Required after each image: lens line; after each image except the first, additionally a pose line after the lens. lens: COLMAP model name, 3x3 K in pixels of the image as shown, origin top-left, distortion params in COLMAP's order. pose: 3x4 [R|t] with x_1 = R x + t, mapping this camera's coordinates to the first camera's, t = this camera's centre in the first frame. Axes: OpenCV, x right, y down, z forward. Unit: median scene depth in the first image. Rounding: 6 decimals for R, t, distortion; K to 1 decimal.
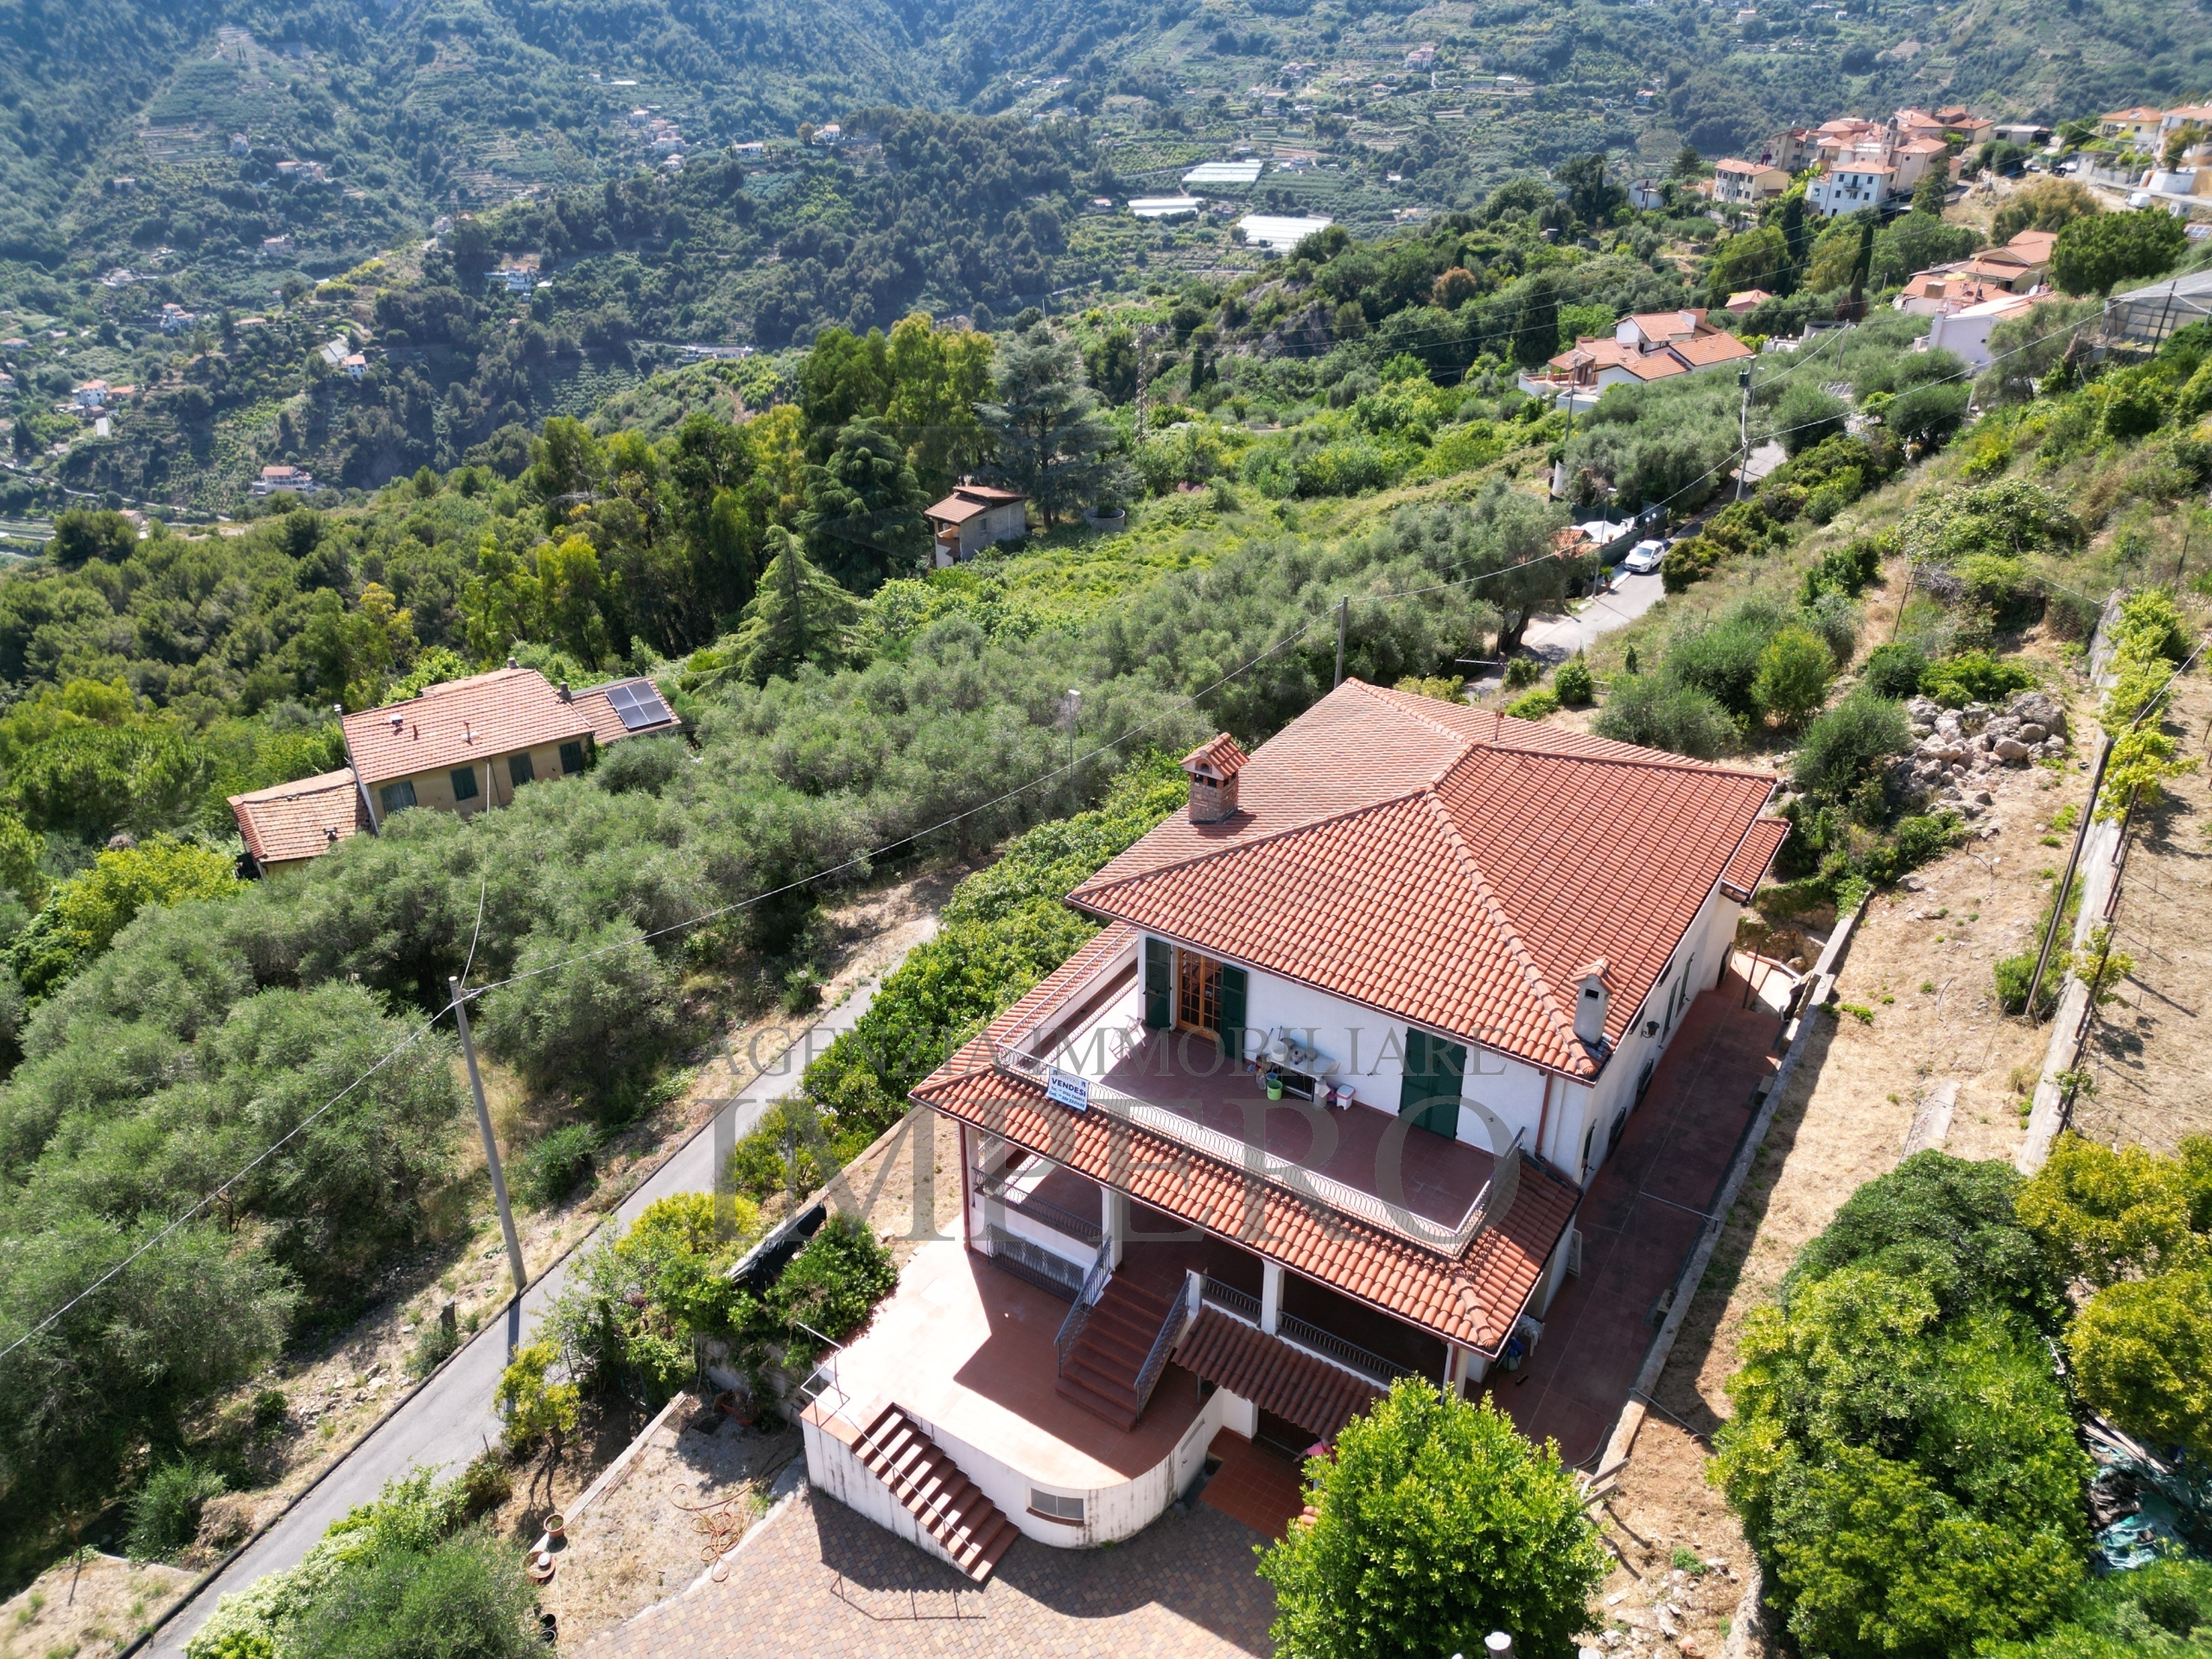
lens RADIAL K [[1559.9, 0, 1106.0], [0, 1559.9, 829.5], [0, 0, 1]] dist [0.043360, -0.026186]
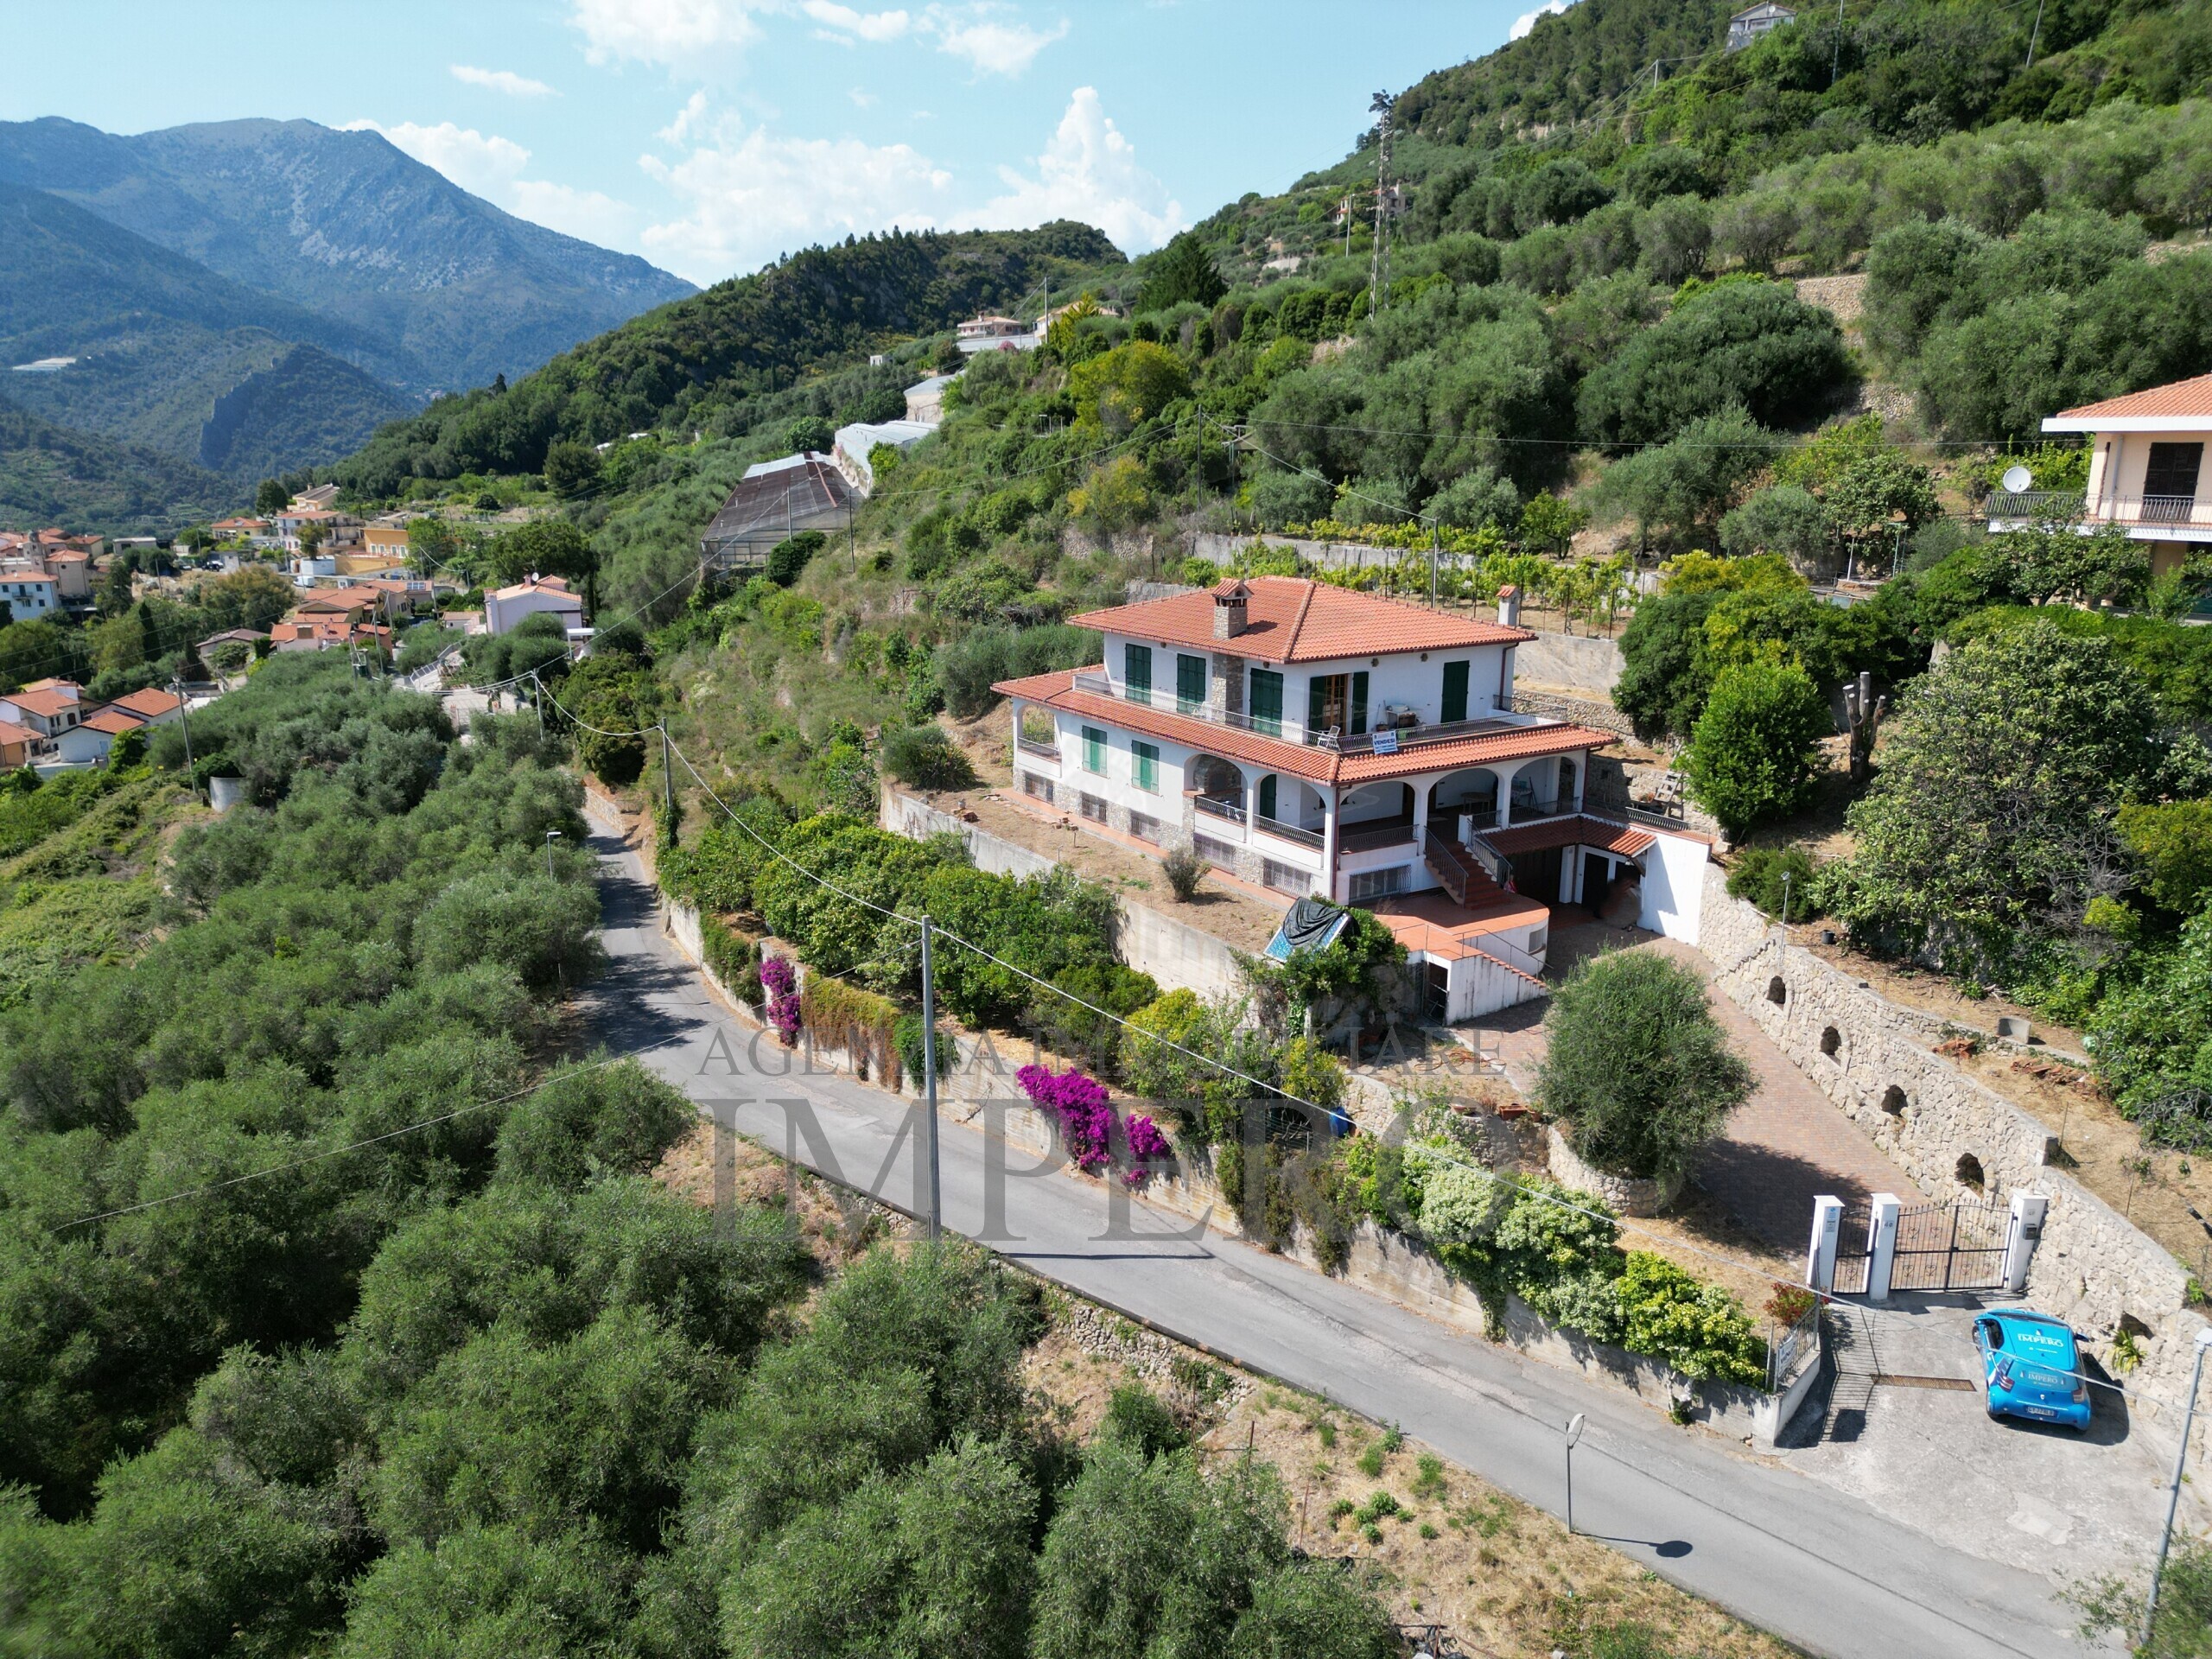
lens RADIAL K [[1550.2, 0, 1106.0], [0, 1550.2, 829.5], [0, 0, 1]] dist [0.058871, -0.052172]
pose [[0.421386, -0.217889, 0.880317, -0.143219], [0.437421, 0.899160, 0.013171, 0.009407], [-0.794416, 0.379519, 0.474203, 0.047299]]
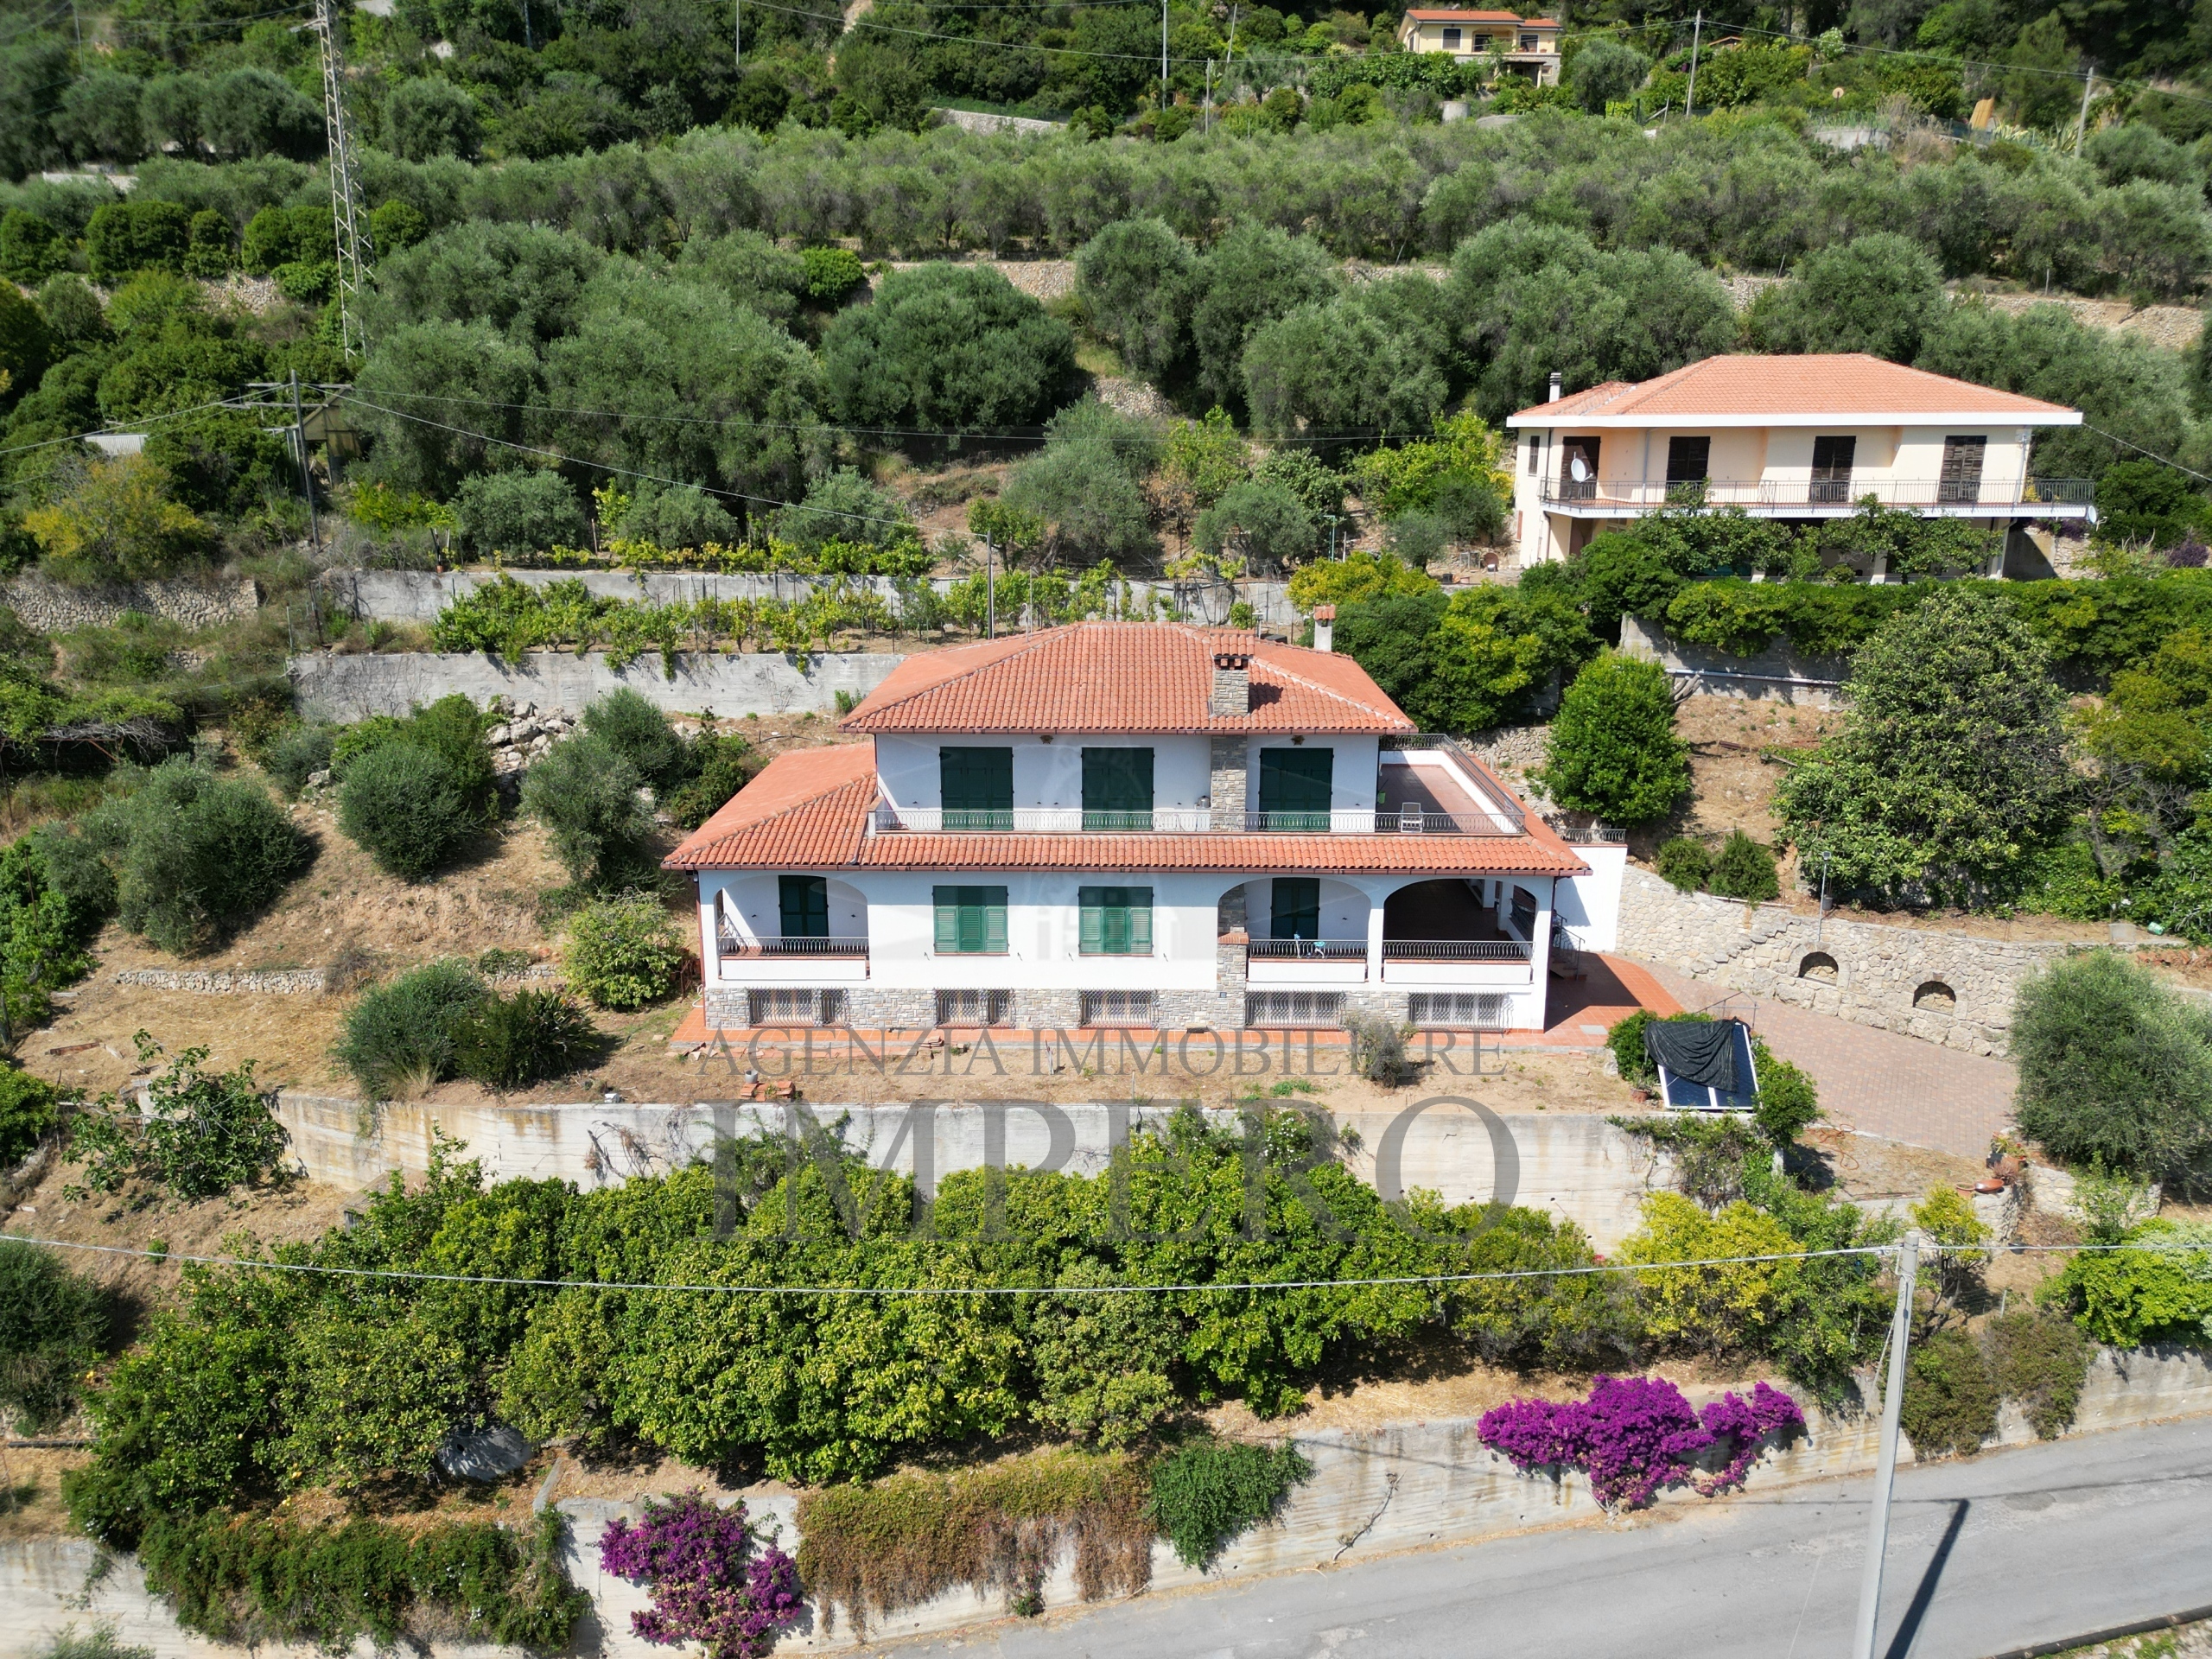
lens RADIAL K [[1550.2, 0, 1106.0], [0, 1550.2, 829.5], [0, 0, 1]] dist [0.058871, -0.052172]
pose [[-0.537081, -0.208231, 0.817425, -0.082572], [0.406757, 0.785013, 0.467229, -0.049576], [-0.738981, 0.583434, -0.336916, 0.153834]]
